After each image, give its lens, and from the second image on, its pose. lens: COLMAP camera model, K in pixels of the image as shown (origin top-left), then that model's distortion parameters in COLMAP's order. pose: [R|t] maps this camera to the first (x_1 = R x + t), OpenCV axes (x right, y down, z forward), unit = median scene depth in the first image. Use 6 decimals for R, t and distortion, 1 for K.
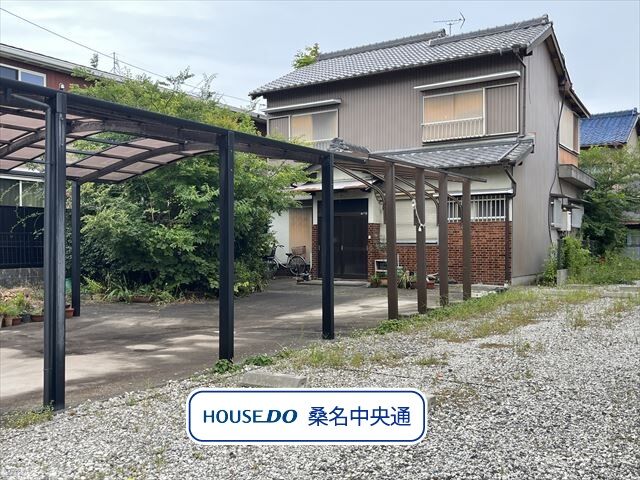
lens RADIAL K [[640.7, 0, 321.1], [0, 640.7, 243.8], [0, 0, 1]] dist [0.029806, 0.000000]
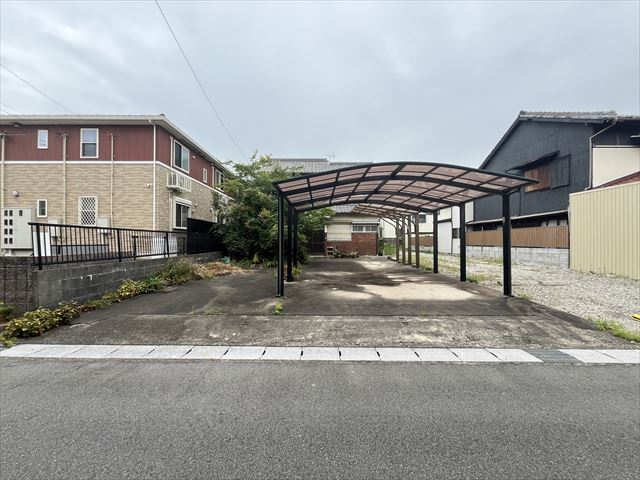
lens RADIAL K [[274.1, 0, 314.8], [0, 274.1, 239.6], [0, 0, 1]] dist [-0.000611, 0.000126]
pose [[0.836729, 0.008990, 0.547543, -0.563263], [-0.004793, 0.999947, -0.009093, 0.005067], [-0.547596, 0.004984, 0.836728, 0.126892]]
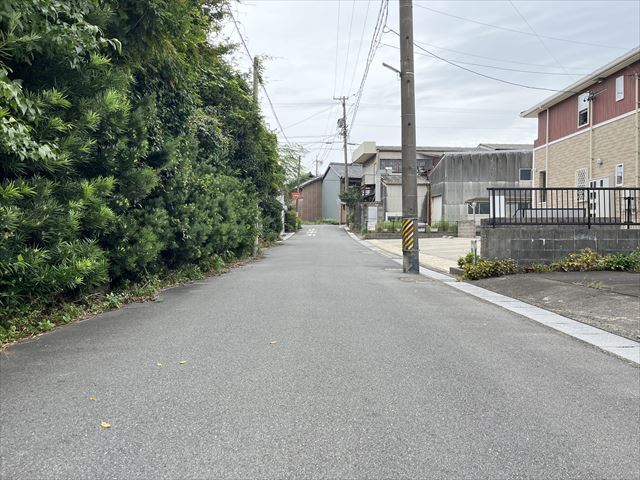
lens RADIAL K [[483.2, 0, 315.7], [0, 483.2, 239.8], [0, 0, 1]] dist [0.001835, -0.015054]
pose [[0.550831, 0.017946, -0.834424, -0.292375], [-0.002919, 0.999804, 0.019576, 0.036806], [0.834612, -0.008348, 0.550776, 0.029751]]
